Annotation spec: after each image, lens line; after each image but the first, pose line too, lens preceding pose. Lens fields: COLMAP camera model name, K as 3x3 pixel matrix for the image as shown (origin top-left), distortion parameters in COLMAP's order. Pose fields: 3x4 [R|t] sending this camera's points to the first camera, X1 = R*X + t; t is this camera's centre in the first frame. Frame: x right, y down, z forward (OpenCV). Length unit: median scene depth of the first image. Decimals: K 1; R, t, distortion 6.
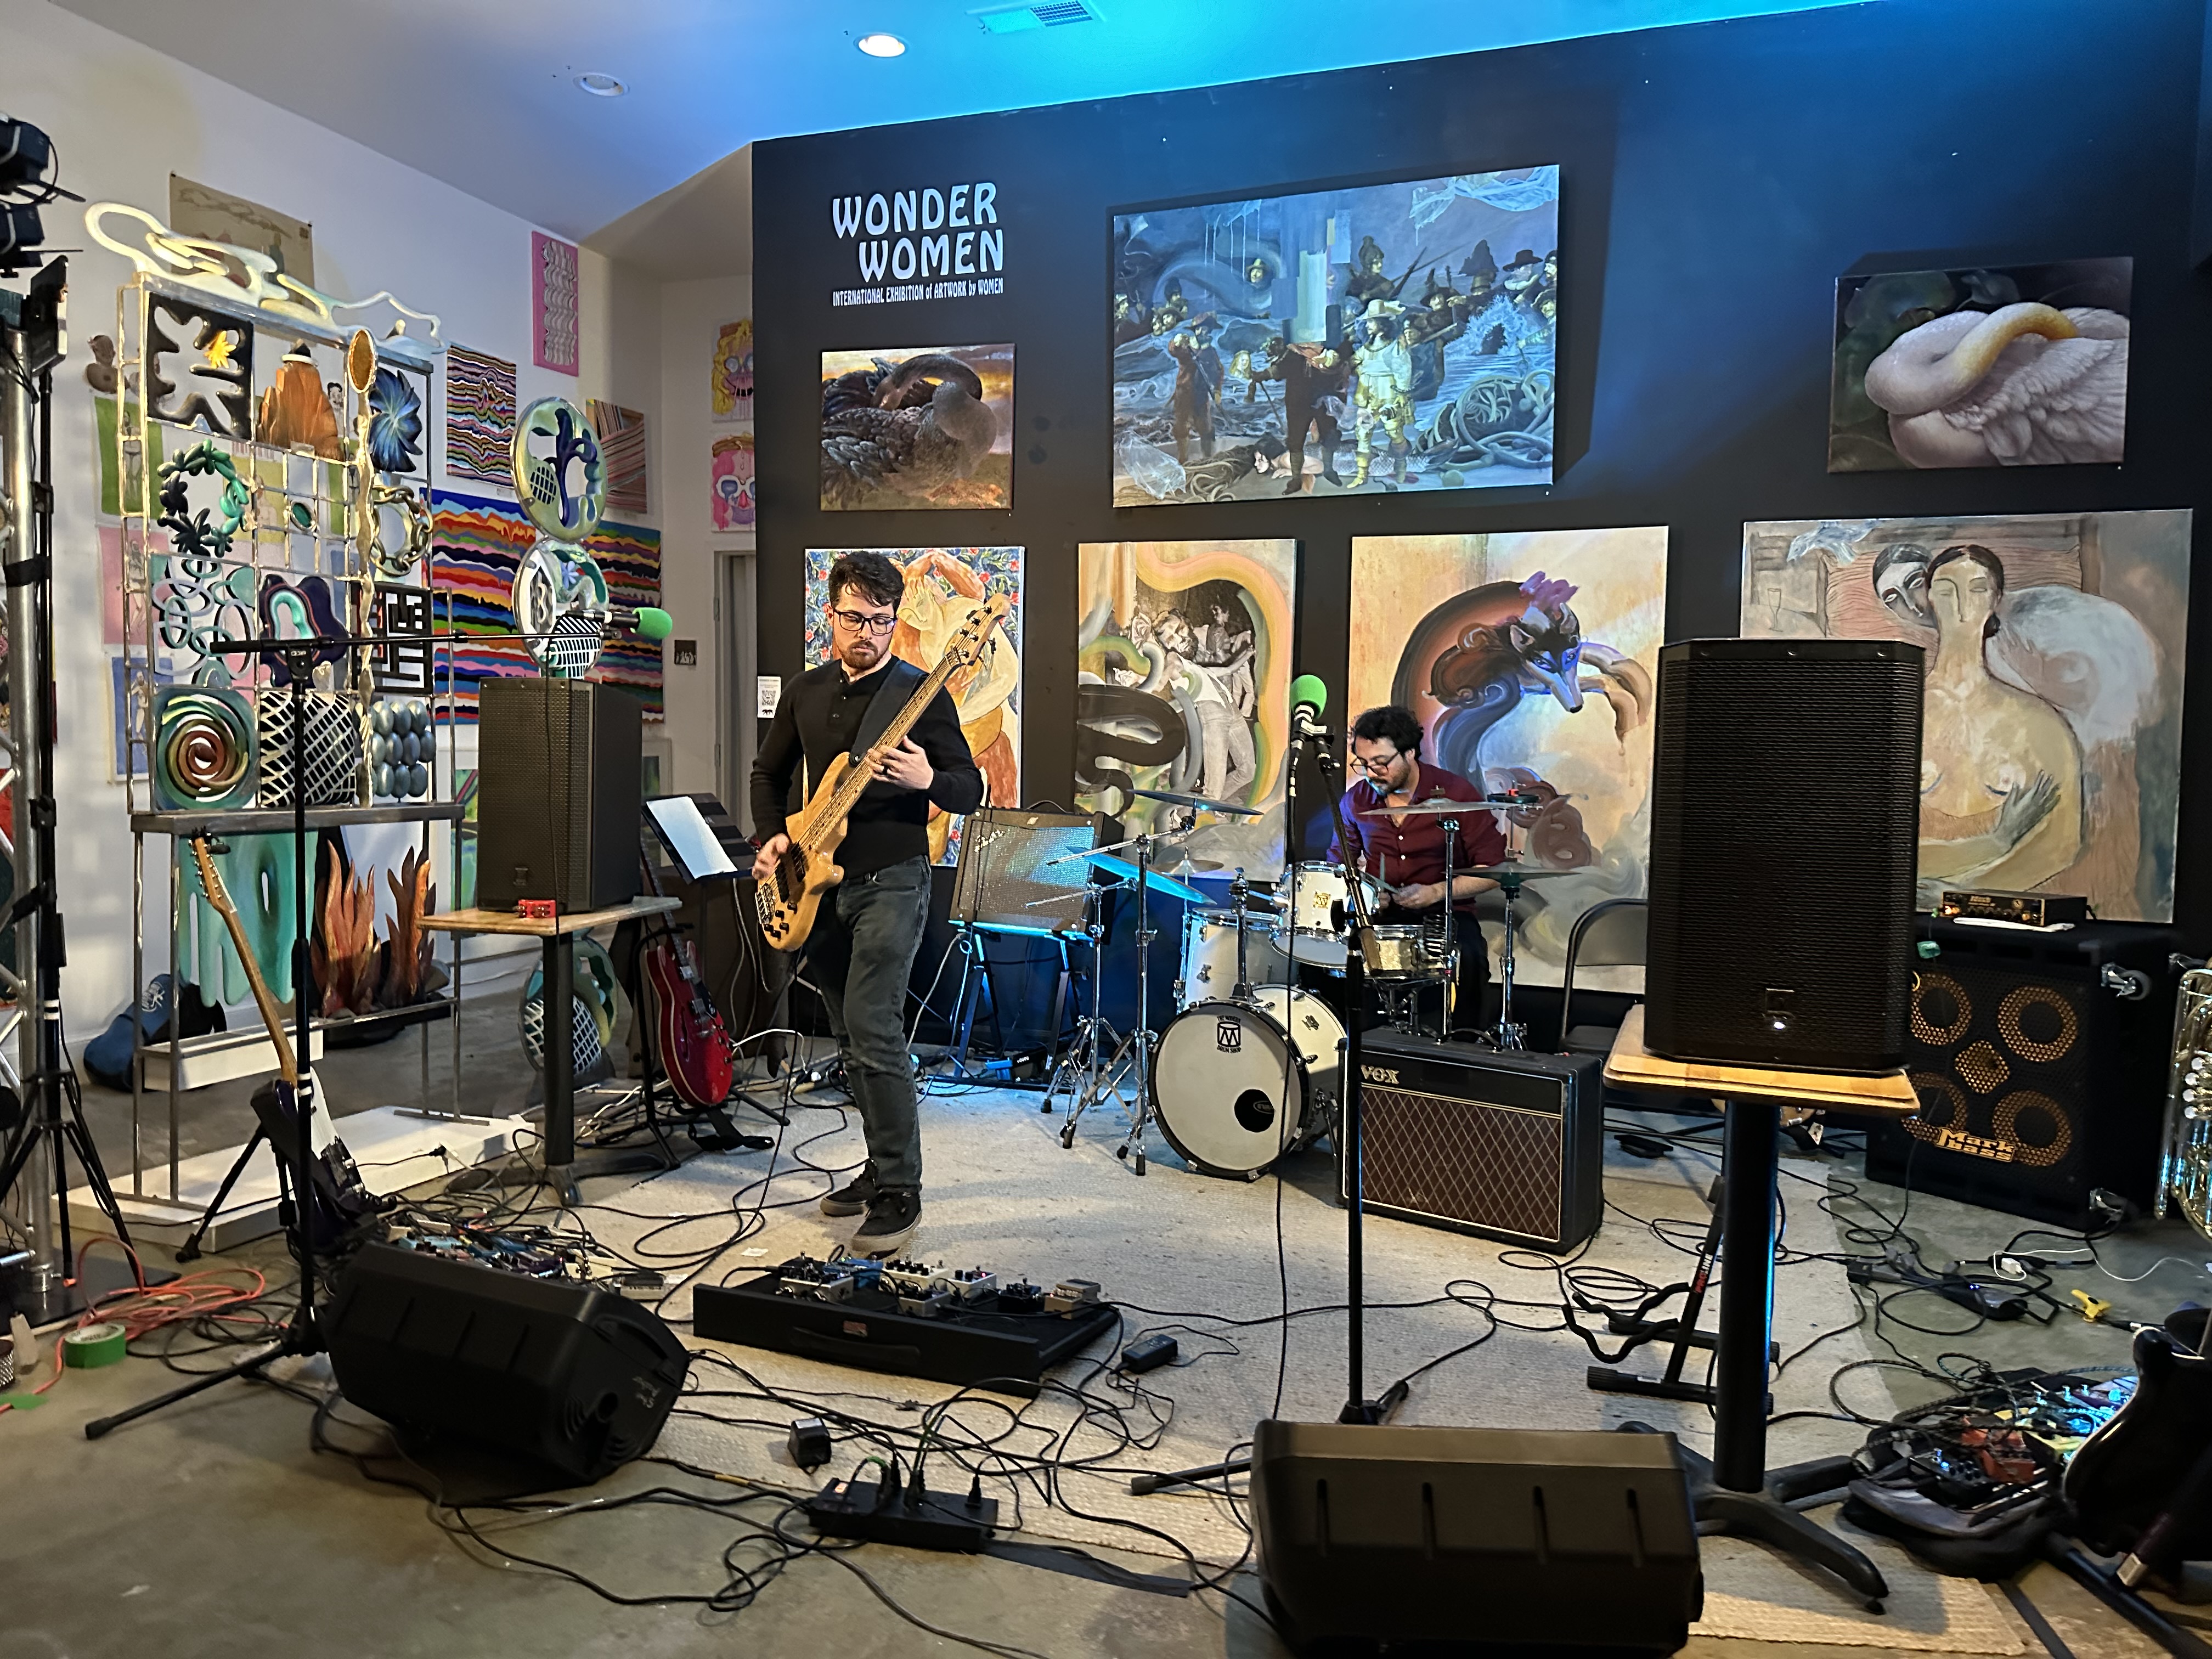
lens RADIAL K [[1566.1, 0, 1106.2], [0, 1566.1, 830.2], [0, 0, 1]] dist [0.099410, -0.139604]
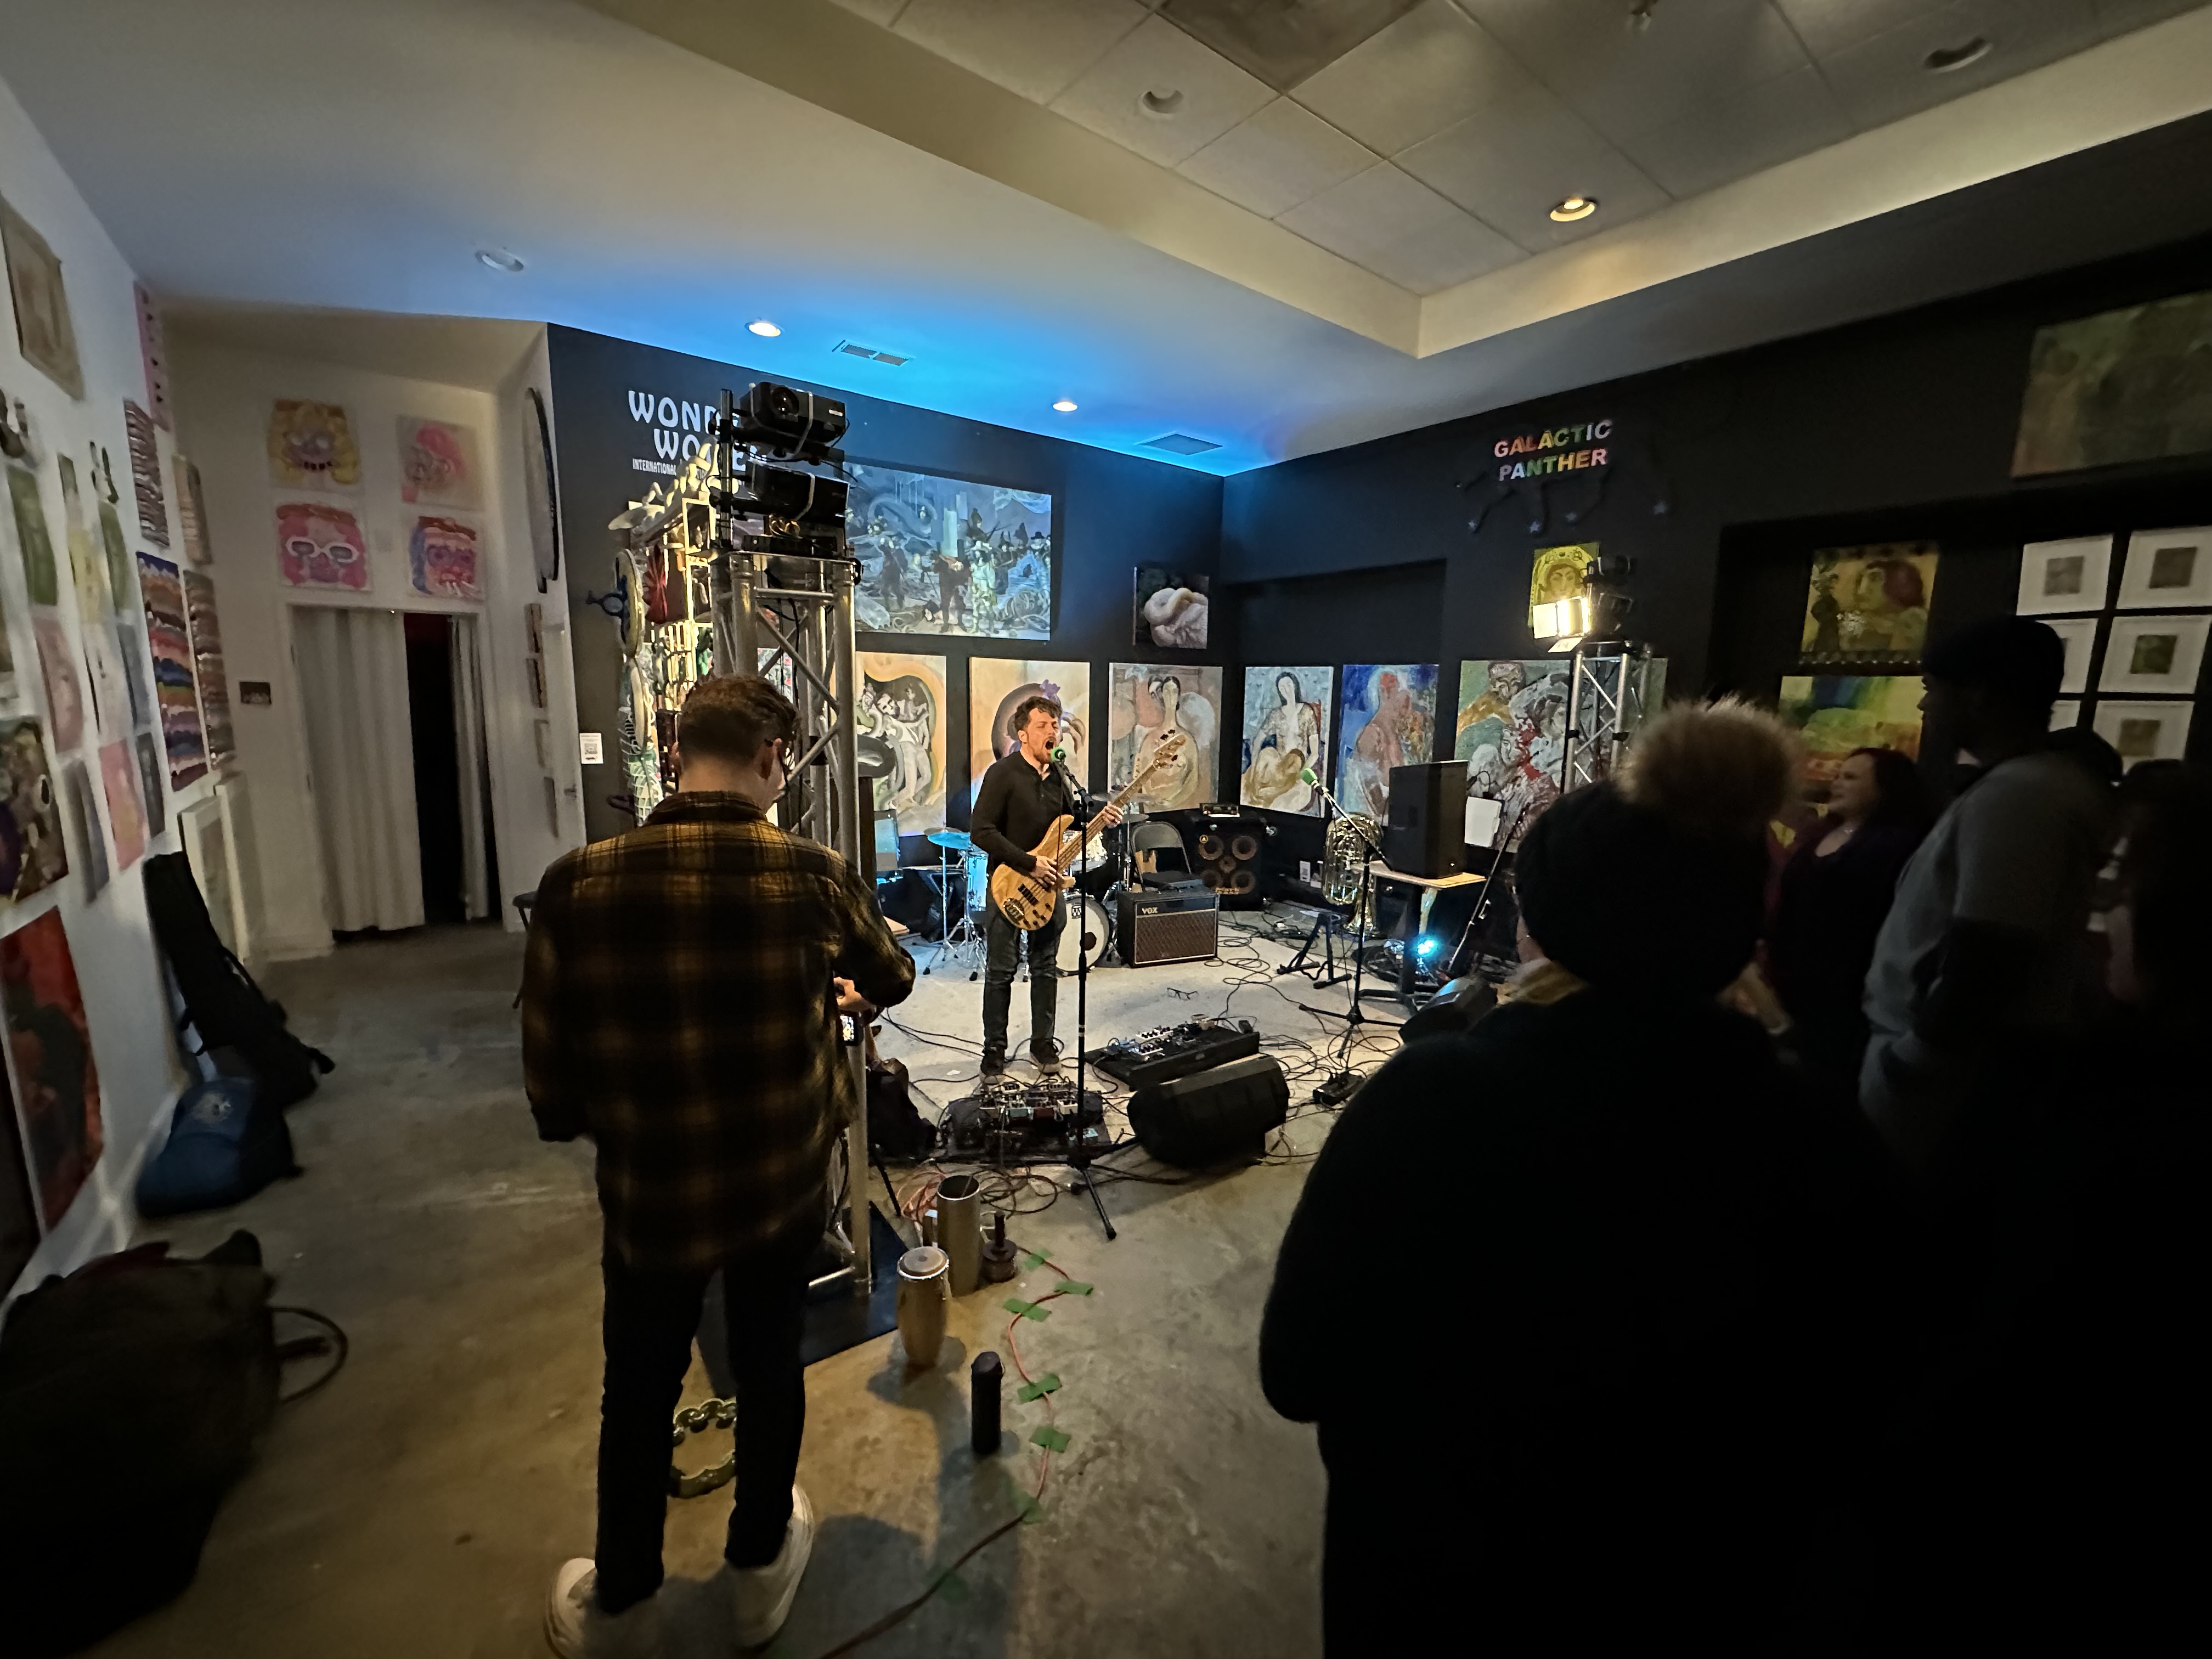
lens RADIAL K [[890.1, 0, 1113.6], [0, 890.1, 826.2], [0, 0, 1]] dist [-0.005845, -0.000245]
pose [[0.534634, -0.132730, 0.834596, -0.741832], [0.043082, 0.990585, 0.129940, -0.115996], [-0.843985, -0.033514, 0.535318, 0.240534]]
